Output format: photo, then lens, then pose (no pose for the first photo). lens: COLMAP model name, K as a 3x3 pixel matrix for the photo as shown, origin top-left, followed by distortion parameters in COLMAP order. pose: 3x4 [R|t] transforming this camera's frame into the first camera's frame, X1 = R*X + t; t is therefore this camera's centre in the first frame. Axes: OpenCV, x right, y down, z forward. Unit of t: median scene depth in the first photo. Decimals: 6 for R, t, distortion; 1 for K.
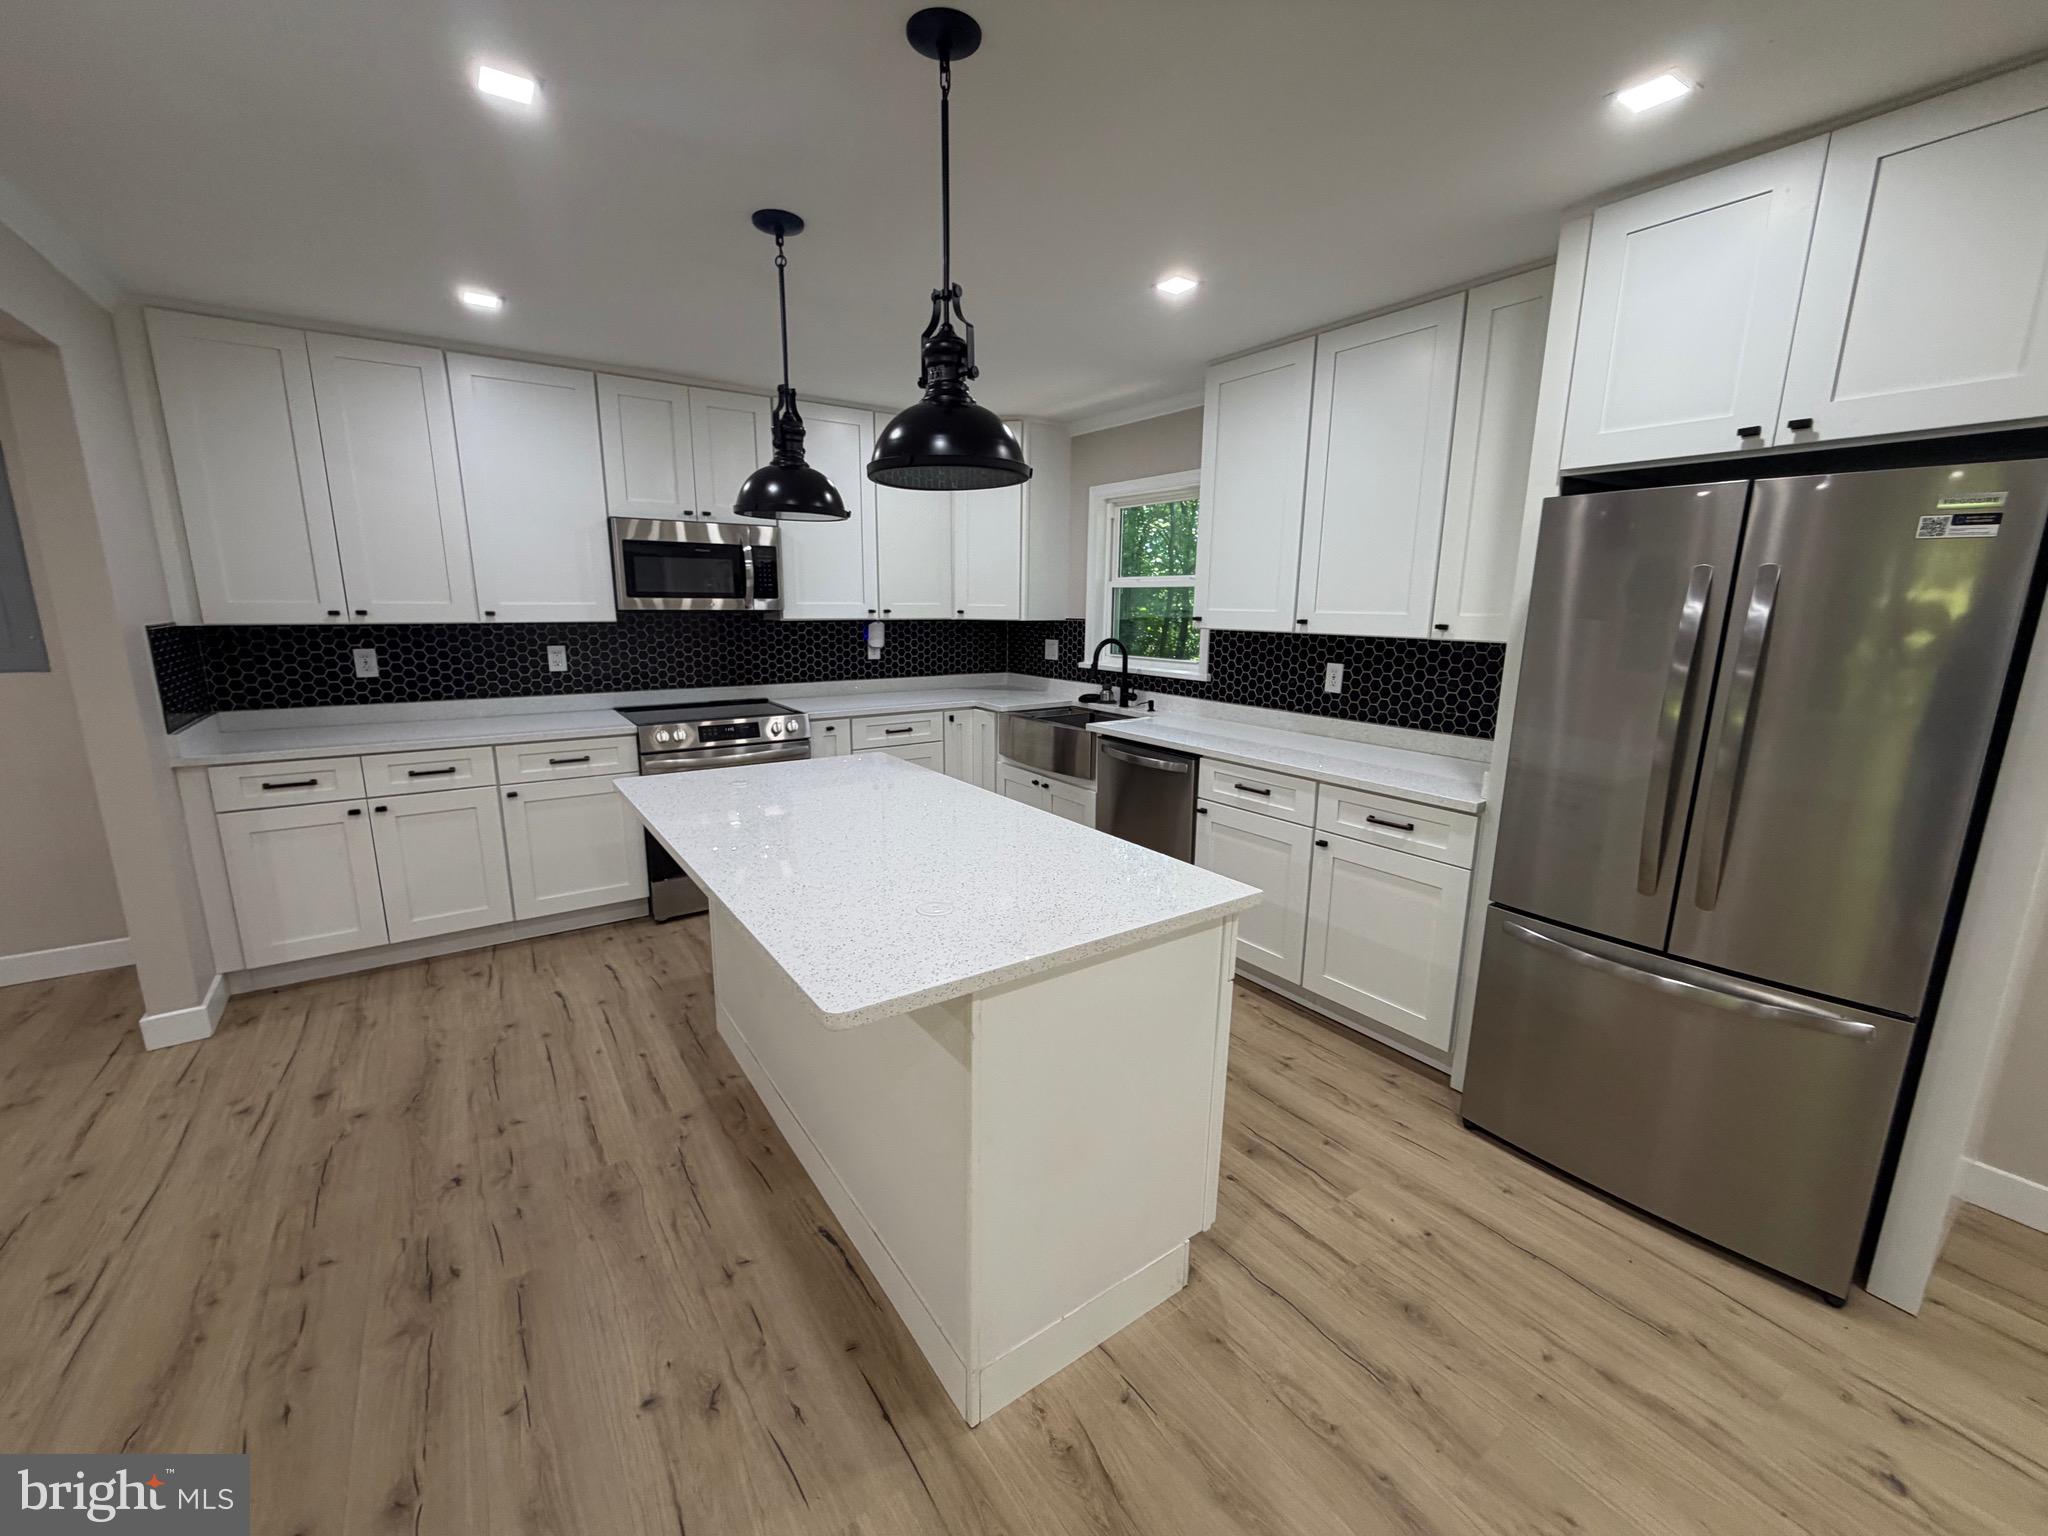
lens RADIAL K [[818.2, 0, 1016.6], [0, 818.2, 768.7], [0, 0, 1]] dist [-0.000491, 0.000029]
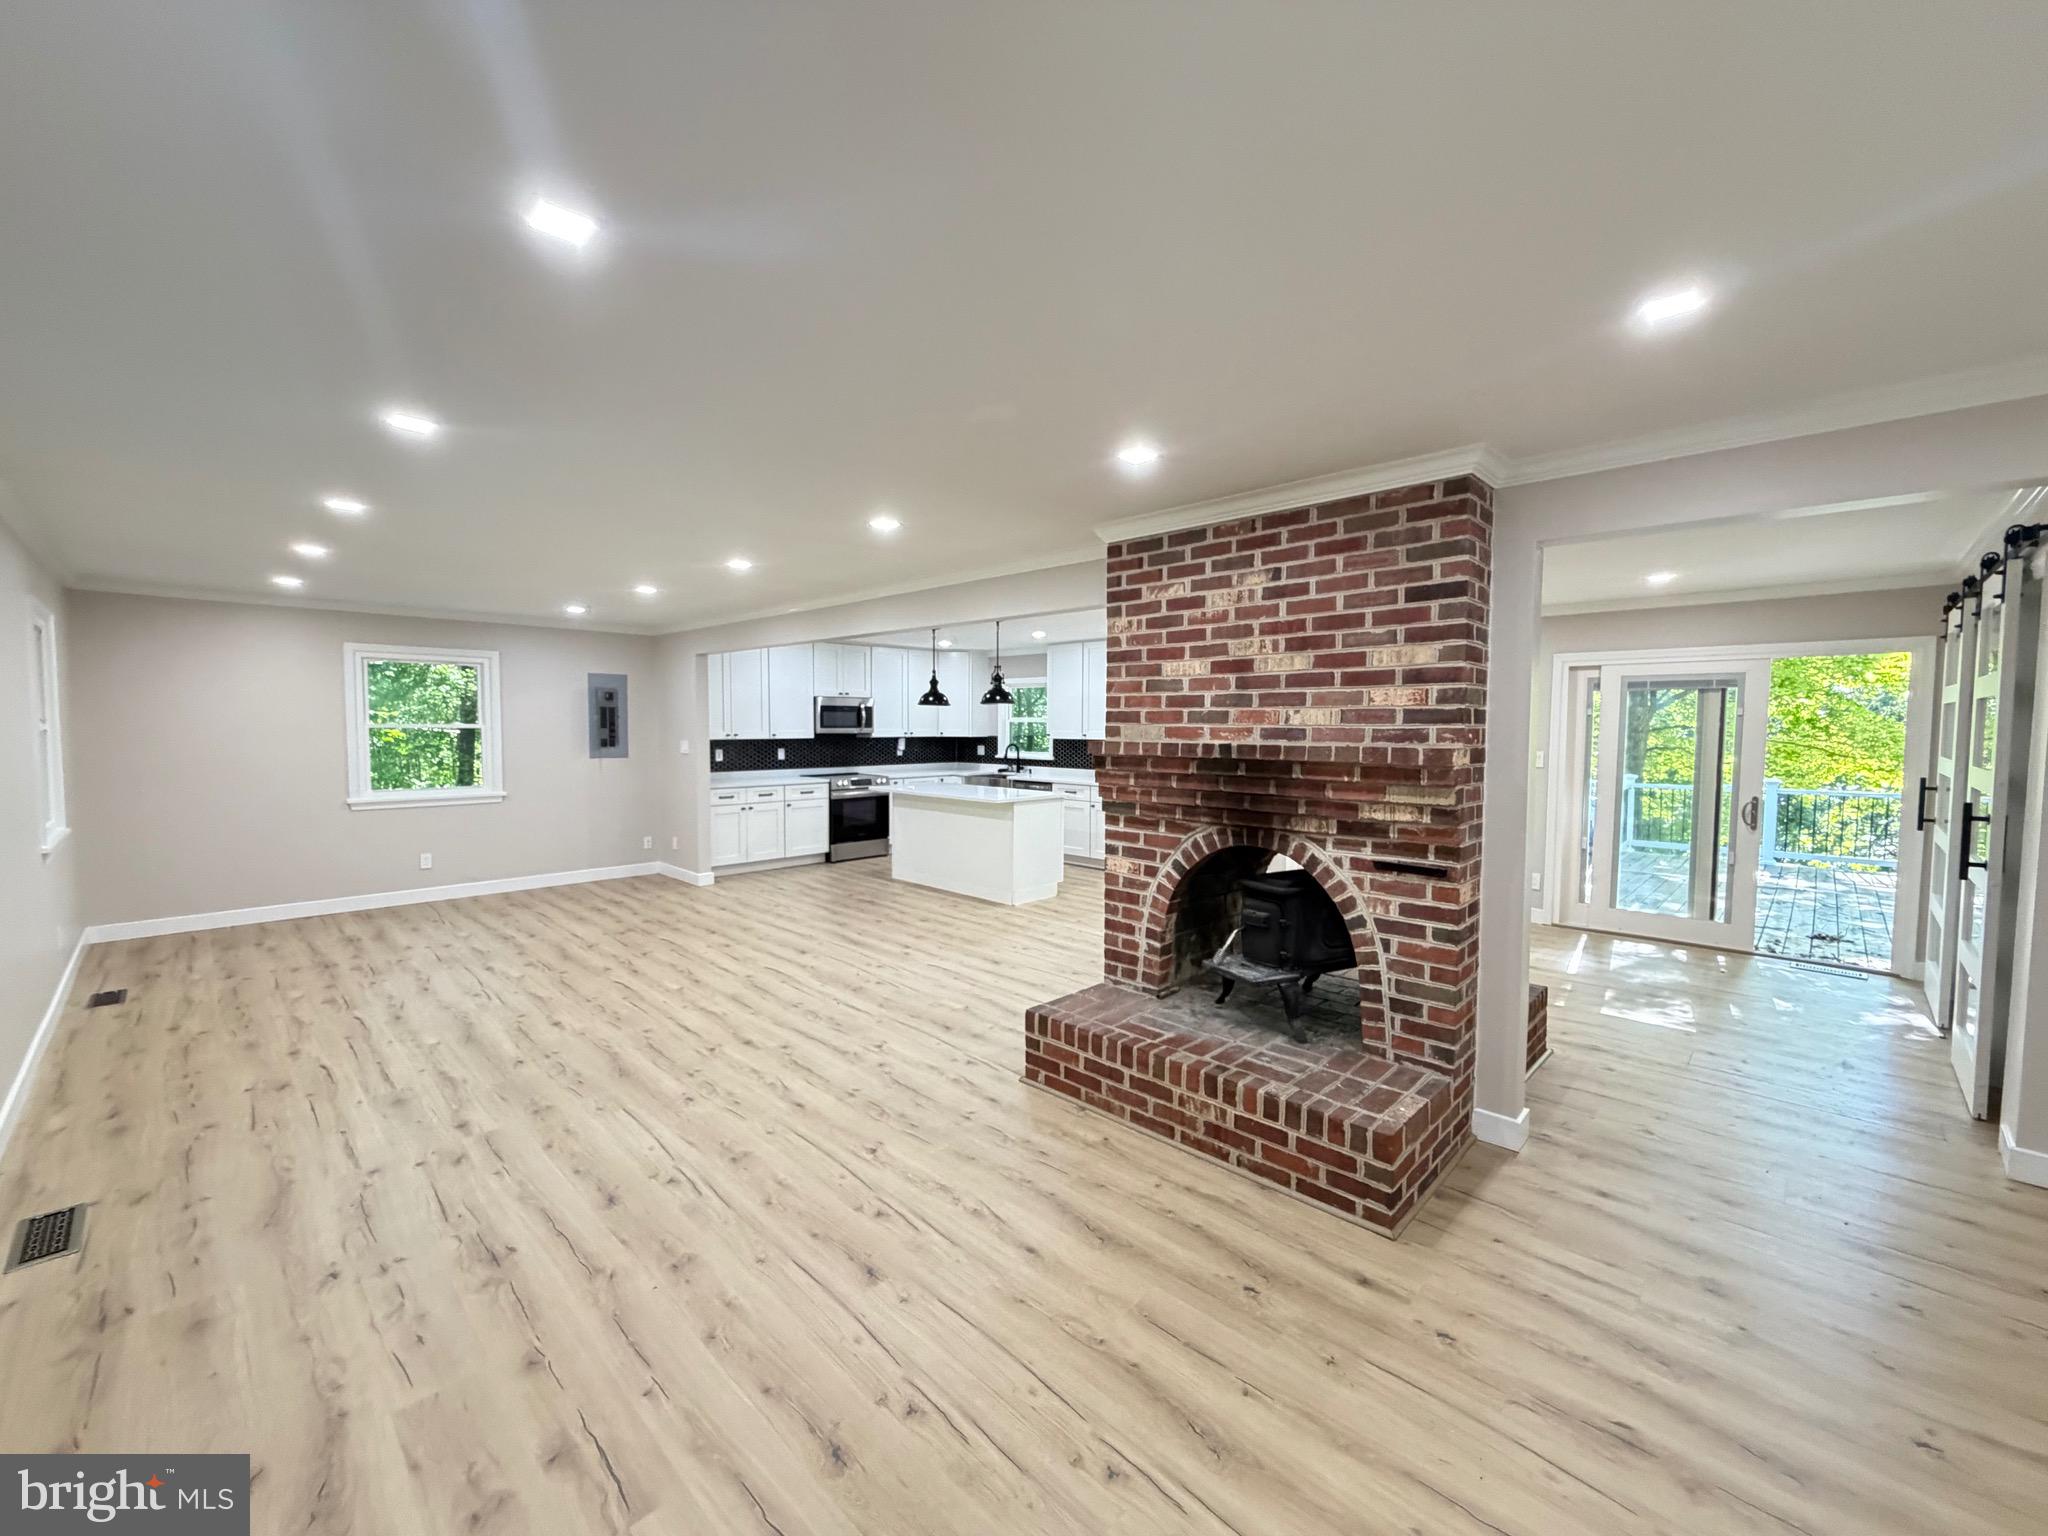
lens RADIAL K [[816.8, 0, 1016.8], [0, 816.8, 768.9], [0, 0, 1]] dist [0.000346, -0.000109]
pose [[0.981728, -0.016331, 0.189588, -0.392268], [0.043841, 0.988919, -0.141836, 0.304030], [-0.185171, 0.147556, 0.971565, -1.571052]]
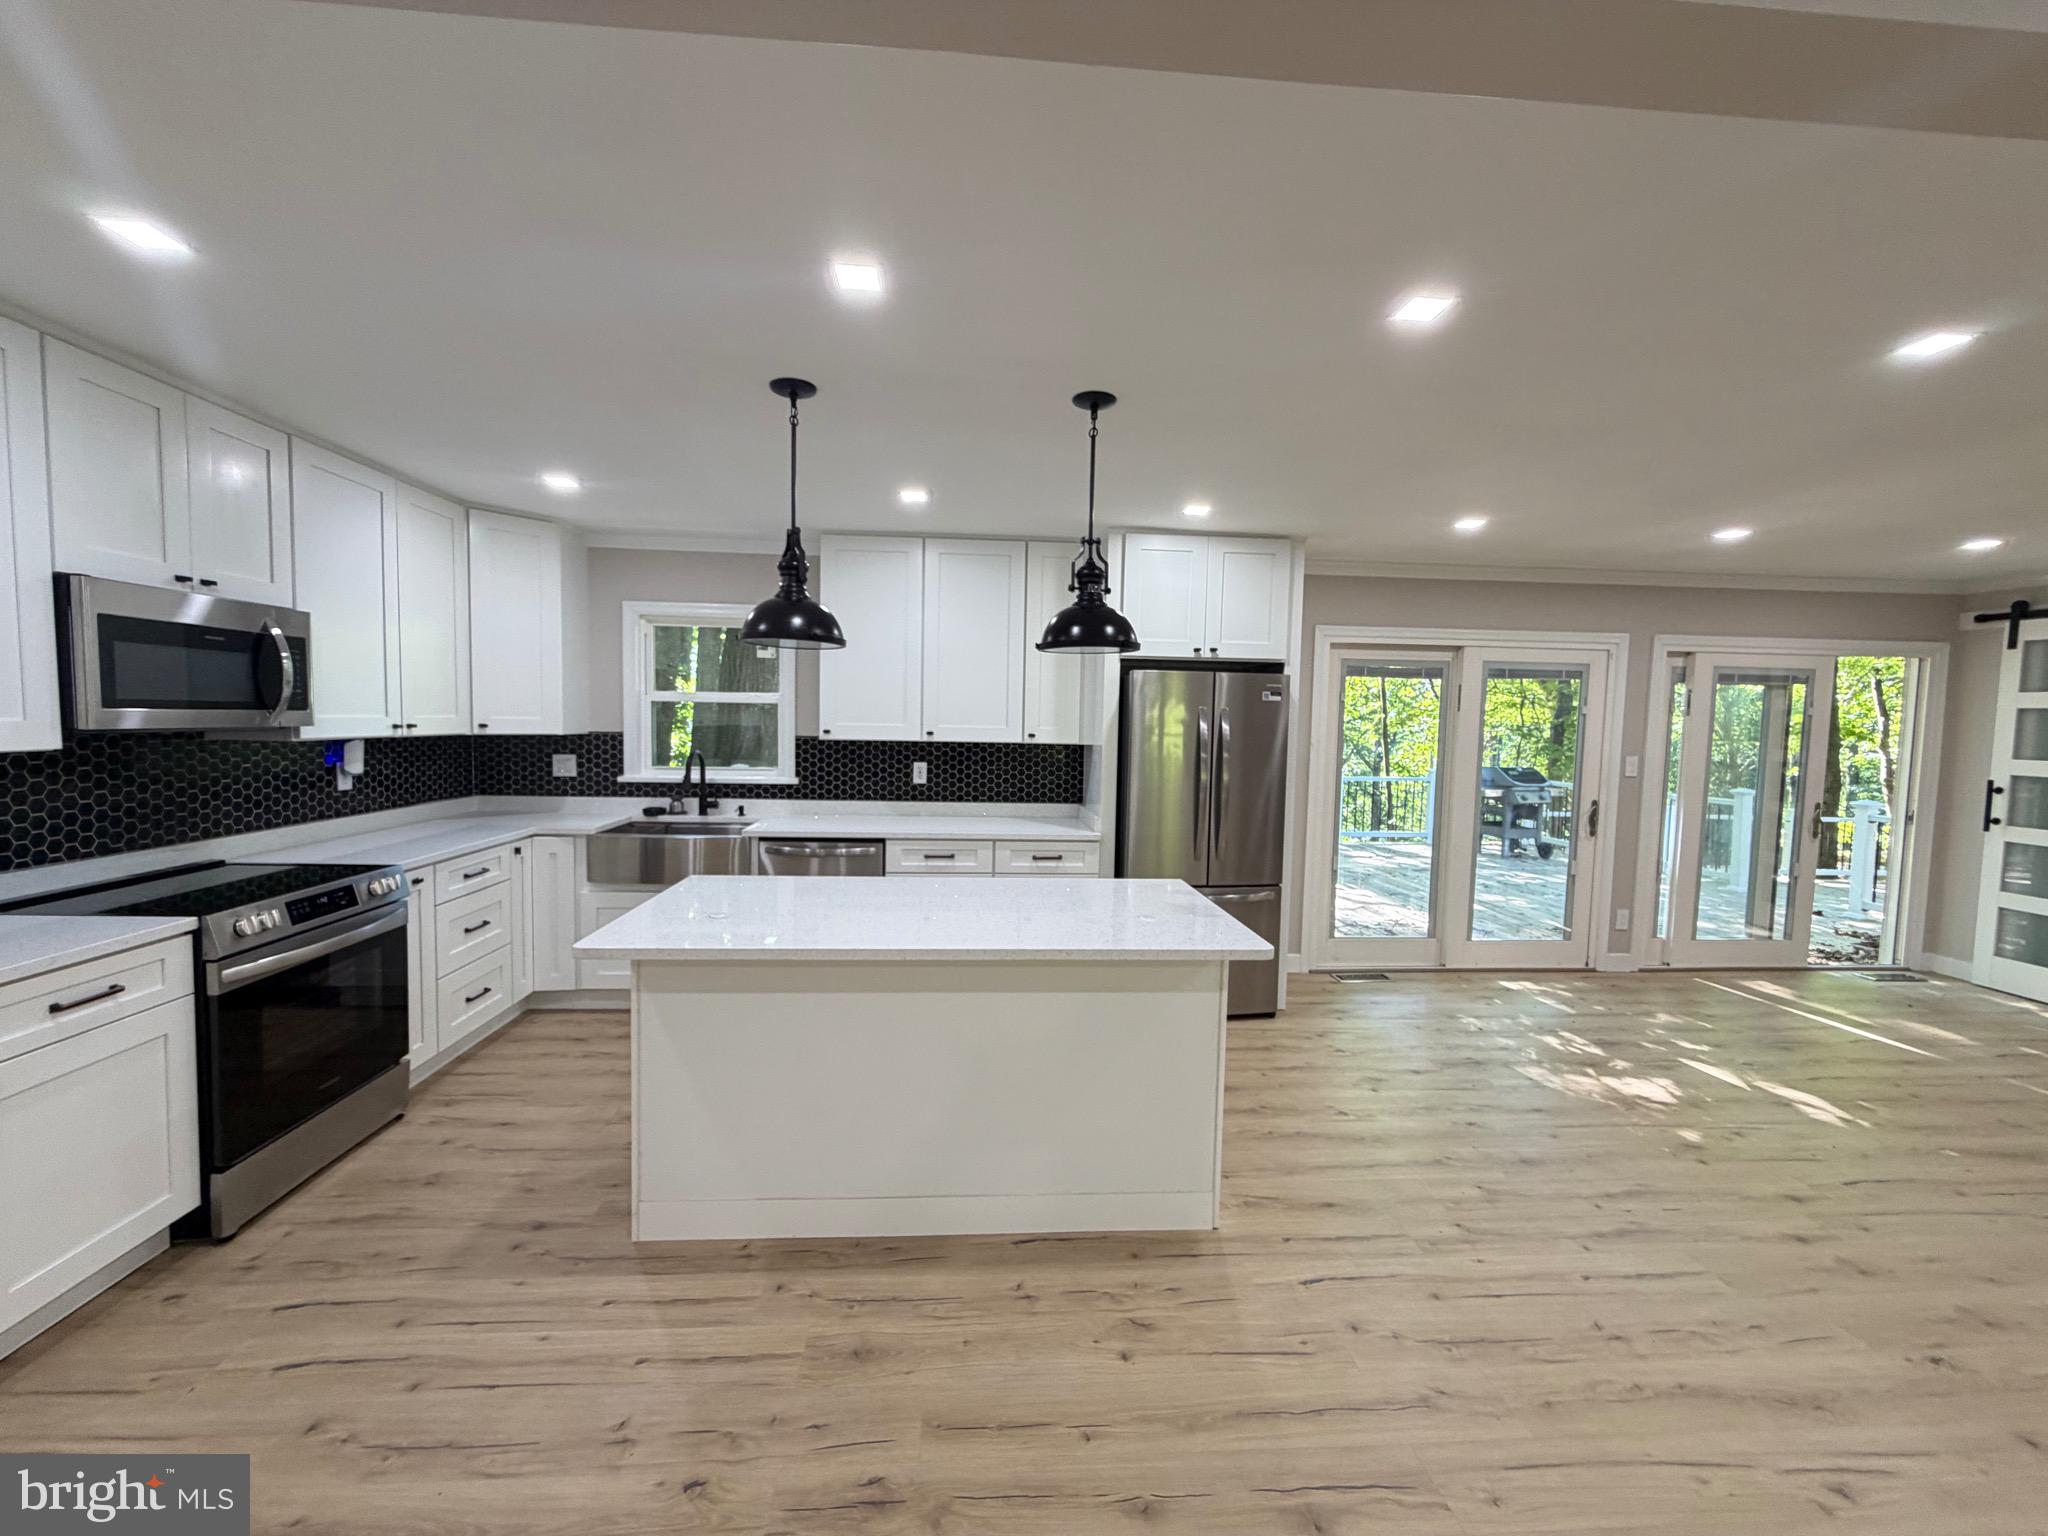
lens RADIAL K [[818.8, 0, 1013.8], [0, 818.8, 769.7], [0, 0, 1]] dist [-0.000674, 0.000188]
pose [[0.509771, -0.053929, 0.858618, -0.699719], [0.159235, 0.986704, -0.032565, -0.045616], [-0.845445, 0.153323, 0.511580, 0.161171]]
